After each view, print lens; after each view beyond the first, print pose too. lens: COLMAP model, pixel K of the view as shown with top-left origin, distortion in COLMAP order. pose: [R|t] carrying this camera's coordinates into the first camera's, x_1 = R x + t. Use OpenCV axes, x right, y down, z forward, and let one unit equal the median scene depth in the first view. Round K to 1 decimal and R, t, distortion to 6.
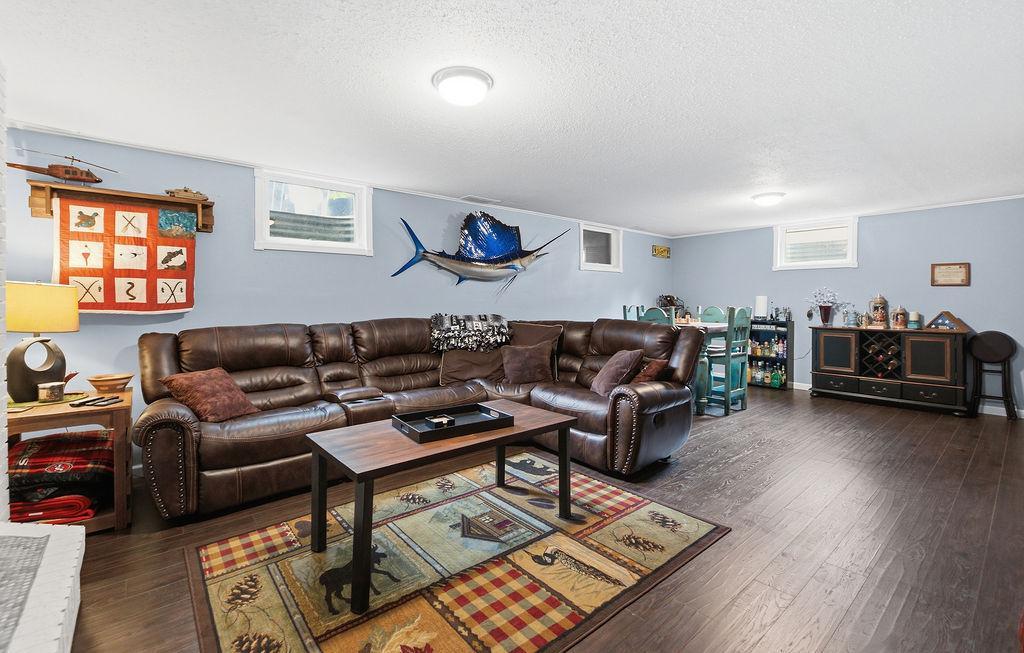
lens RADIAL K [[442.5, 0, 511.9], [0, 442.5, 303.2], [0, 0, 1]] dist [0.000116, -0.000003]
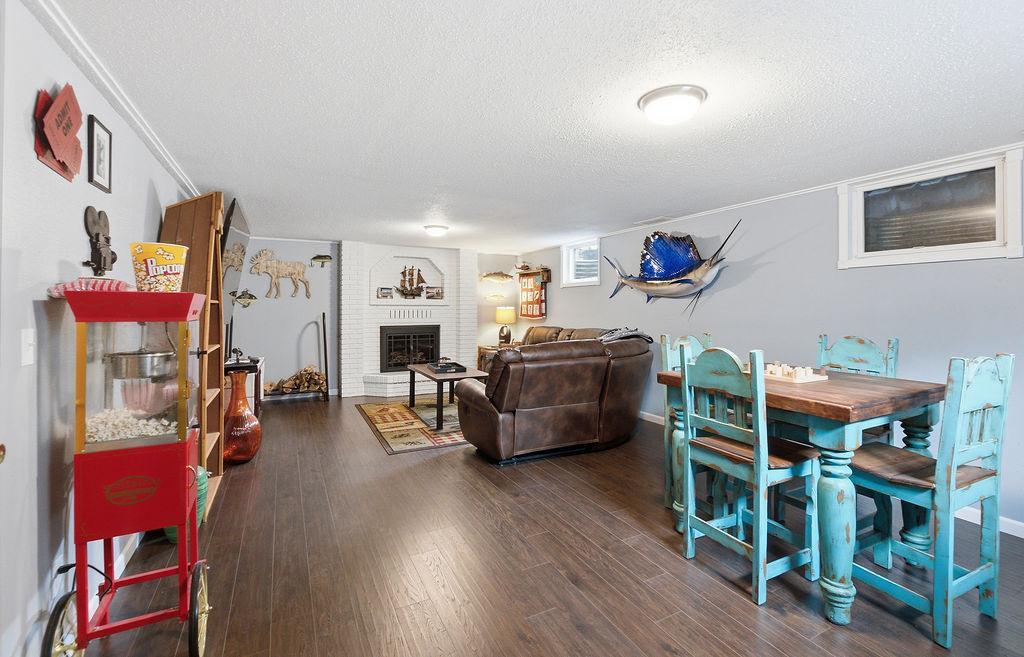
lens RADIAL K [[442.5, 0, 511.9], [0, 442.5, 305.2], [0, 0, 1]] dist [0.000116, -0.000003]
pose [[-0.222493, -0.003111, -0.974929, 1.775109], [-0.008529, 0.999963, -0.001245, -0.054191], [0.974897, 0.008038, -0.222511, 1.589179]]
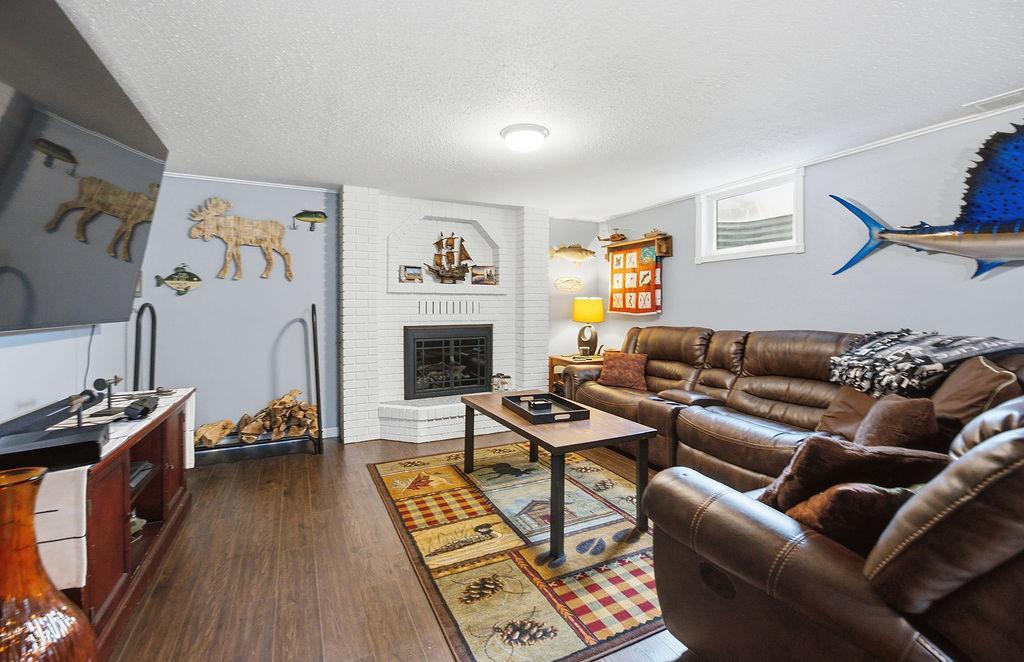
lens RADIAL K [[433.3, 0, 500.4], [0, 433.3, 307.1], [0, 0, 1]] dist [0.000409, 0.000043]
pose [[-0.246055, 0.003389, -0.969250, 0.895001], [-0.006805, 0.999963, 0.005224, -0.010343], [0.969232, 0.007881, -0.246022, 1.007694]]
